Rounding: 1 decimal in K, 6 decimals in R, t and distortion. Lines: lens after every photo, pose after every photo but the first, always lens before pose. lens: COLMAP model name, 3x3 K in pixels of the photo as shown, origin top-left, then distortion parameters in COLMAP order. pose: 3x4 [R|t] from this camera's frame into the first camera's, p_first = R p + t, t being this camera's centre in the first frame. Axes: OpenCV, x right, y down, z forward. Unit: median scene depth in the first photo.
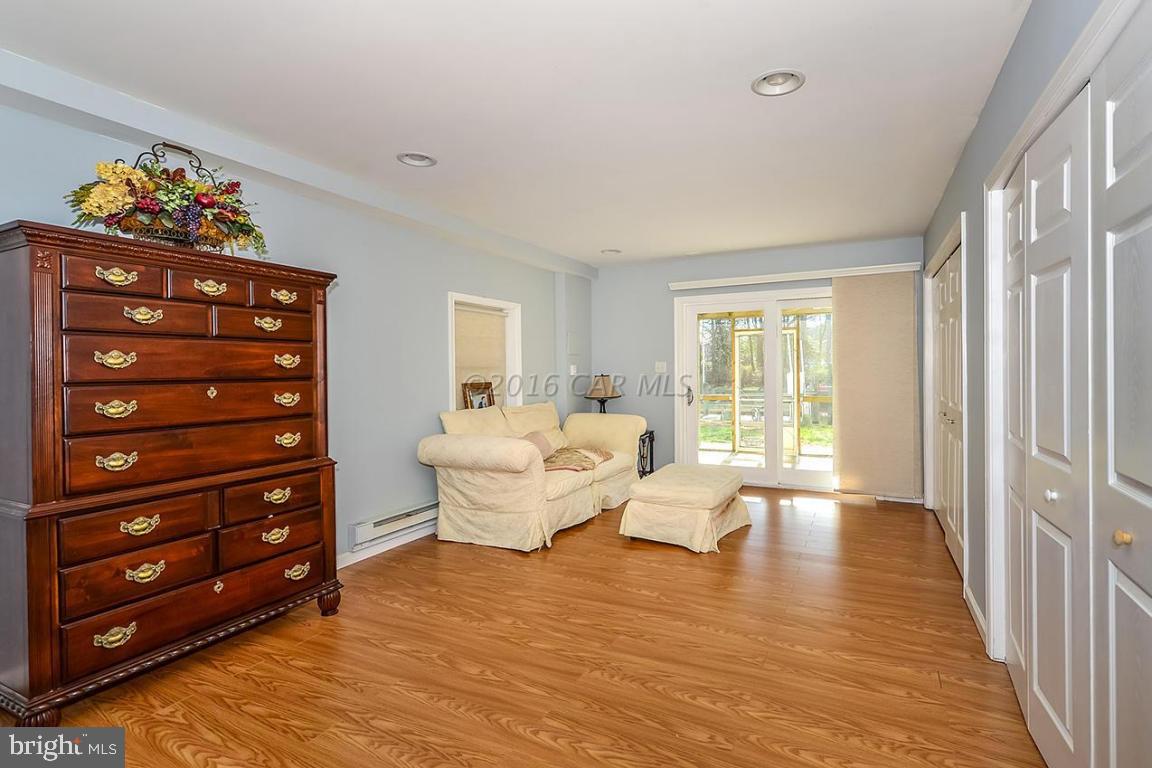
lens RADIAL K [[569.4, 0, 576.0], [0, 569.4, 384.0], [0, 0, 1]] dist [0.002999, -0.000011]
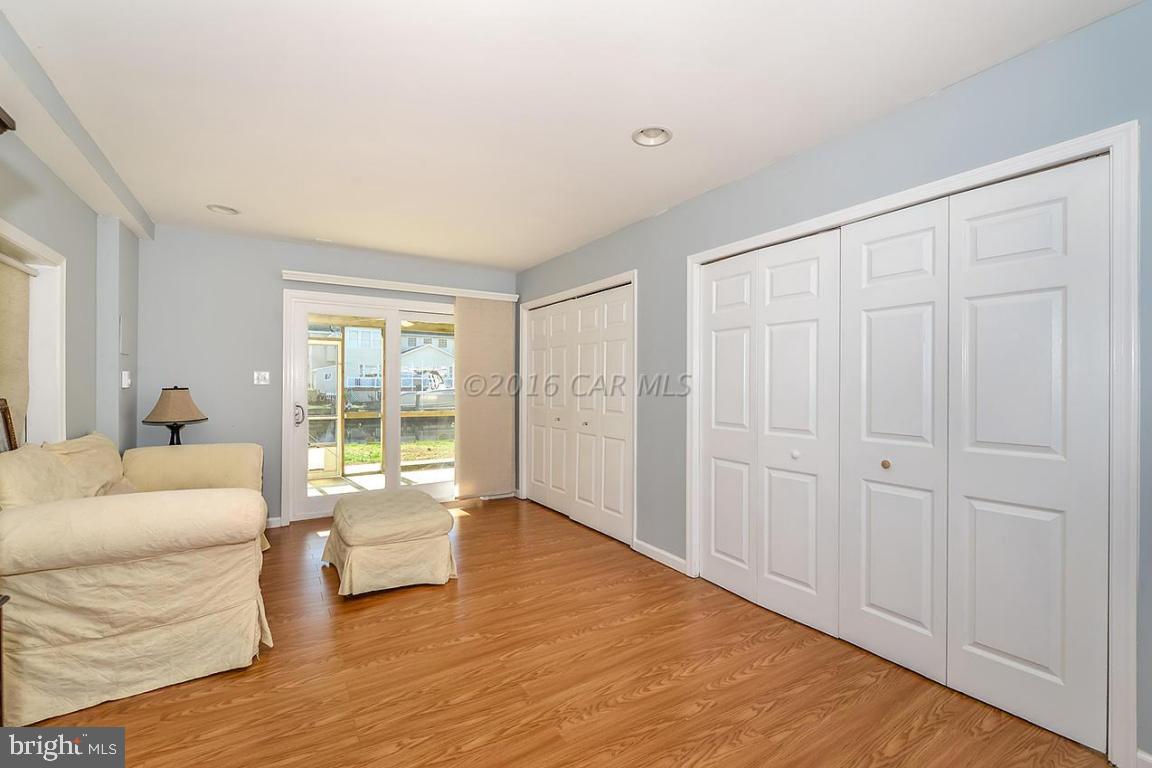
lens RADIAL K [[560.4, 0, 628.4], [0, 560.4, 386.6], [0, 0, 1]] dist [-0.000778, -0.001456]
pose [[0.437397, 0.008153, 0.899231, -0.490051], [0.016591, 0.999716, -0.017135, 0.004852], [-0.899115, 0.022414, 0.437138, 0.372348]]
